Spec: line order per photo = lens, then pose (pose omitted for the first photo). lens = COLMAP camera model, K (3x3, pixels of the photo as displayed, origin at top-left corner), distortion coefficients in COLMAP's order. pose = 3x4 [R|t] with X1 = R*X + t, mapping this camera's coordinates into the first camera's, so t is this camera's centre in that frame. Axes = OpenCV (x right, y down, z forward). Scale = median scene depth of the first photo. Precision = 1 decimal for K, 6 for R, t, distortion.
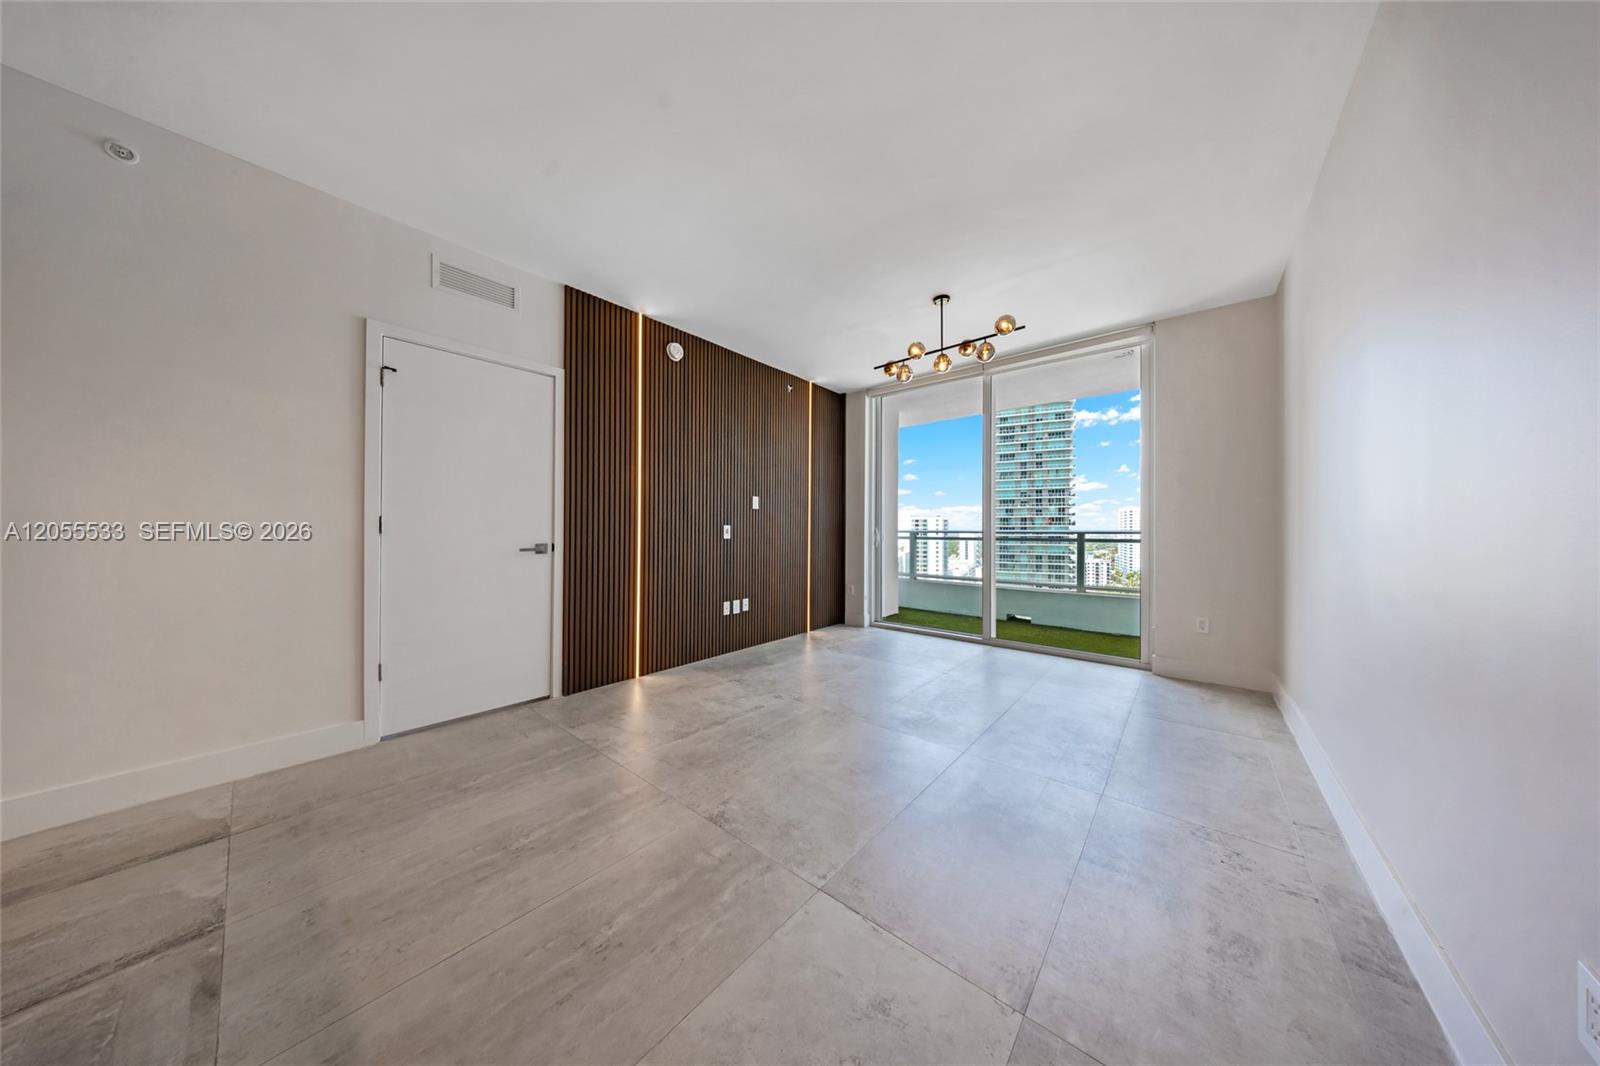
lens RADIAL K [[474.5, 0, 811.0], [0, 474.5, 524.1], [0, 0, 1]] dist [-0.002076, -0.000977]
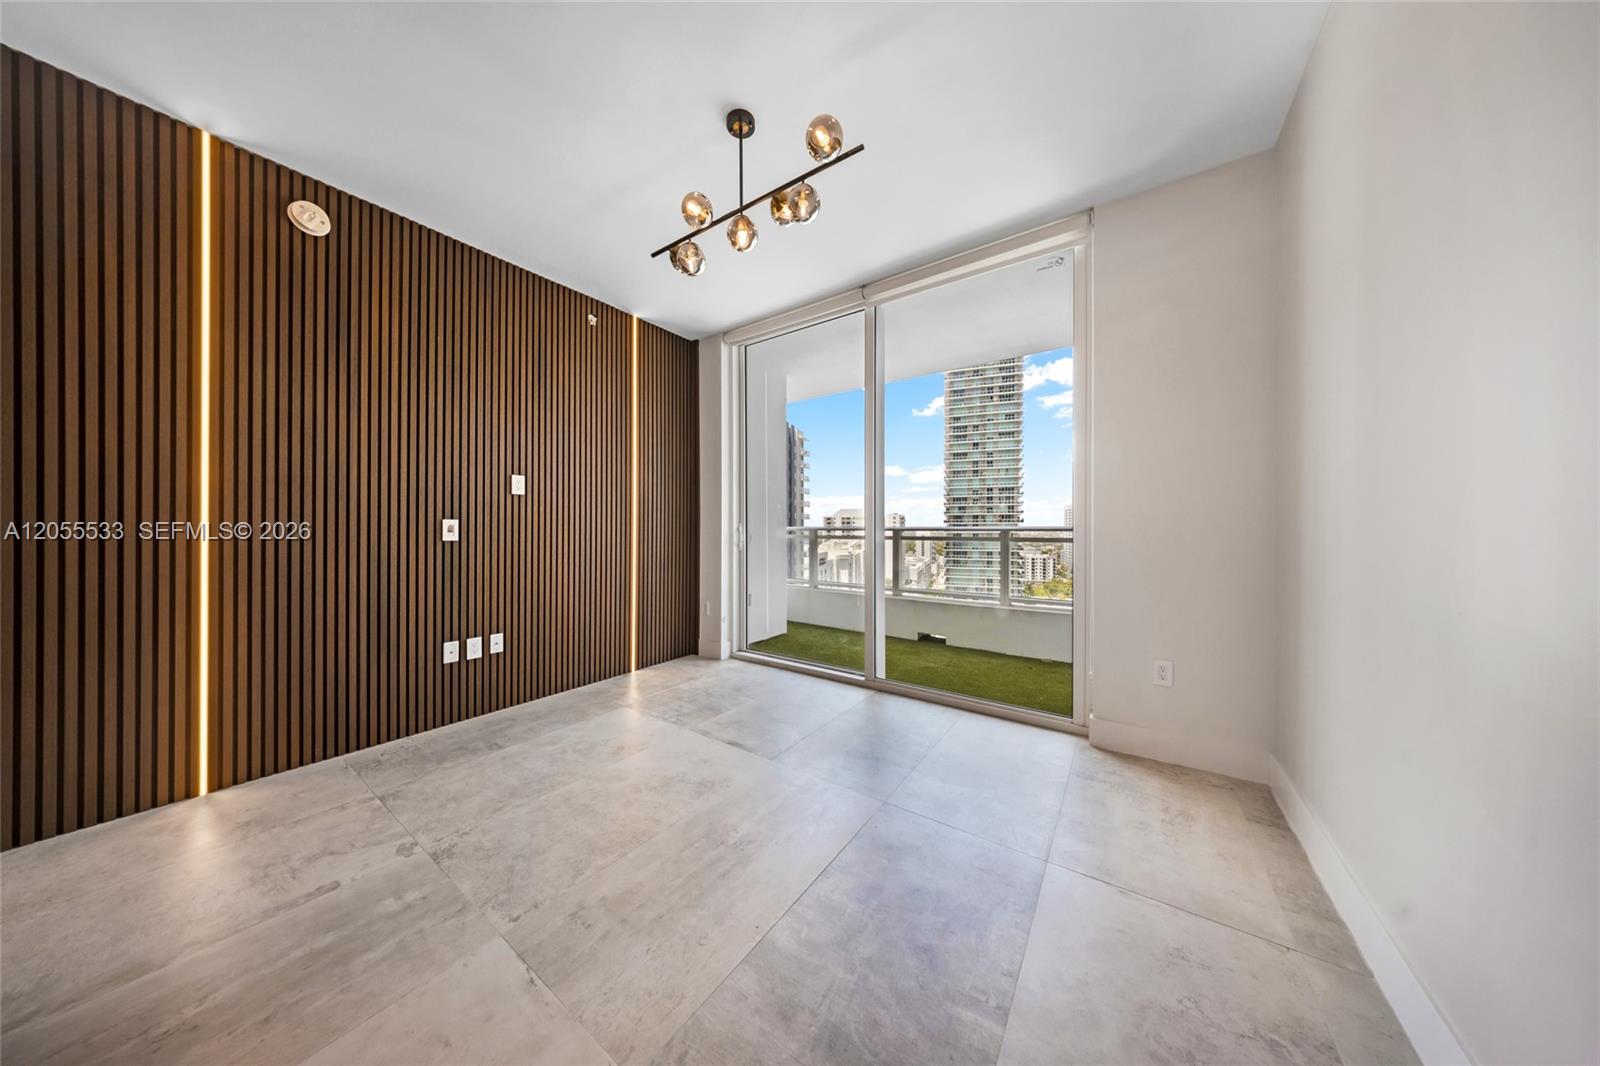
lens RADIAL K [[474.5, 0, 816.8], [0, 474.5, 524.9], [0, 0, 1]] dist [-0.002076, -0.000977]
pose [[0.995487, -0.003792, 0.094820, 0.237426], [0.003260, 0.999978, 0.005770, 0.007147], [-0.094840, -0.005435, 0.995478, 0.321628]]
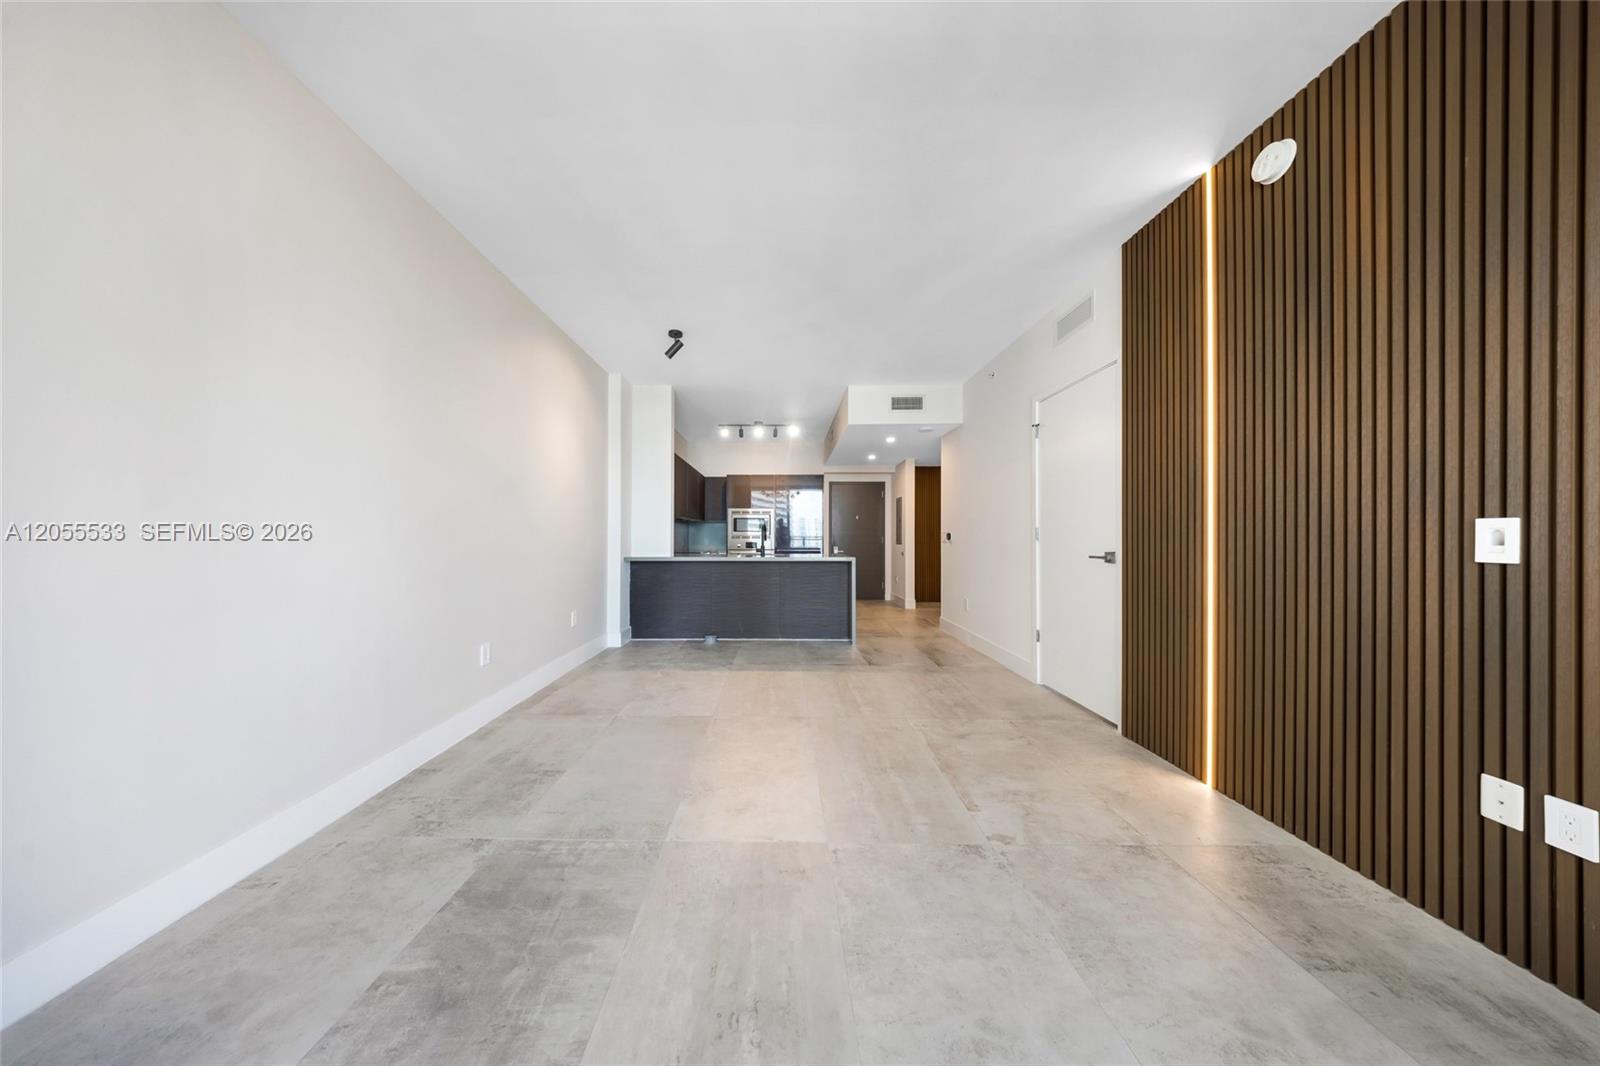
lens RADIAL K [[474.5, 0, 769.9], [0, 474.5, 531.6], [0, 0, 1]] dist [-0.002076, -0.000977]
pose [[-0.794314, -0.015906, -0.607299, 0.349538], [0.000061, 0.999655, -0.026263, 0.017191], [0.607508, -0.020898, -0.794039, 0.927533]]
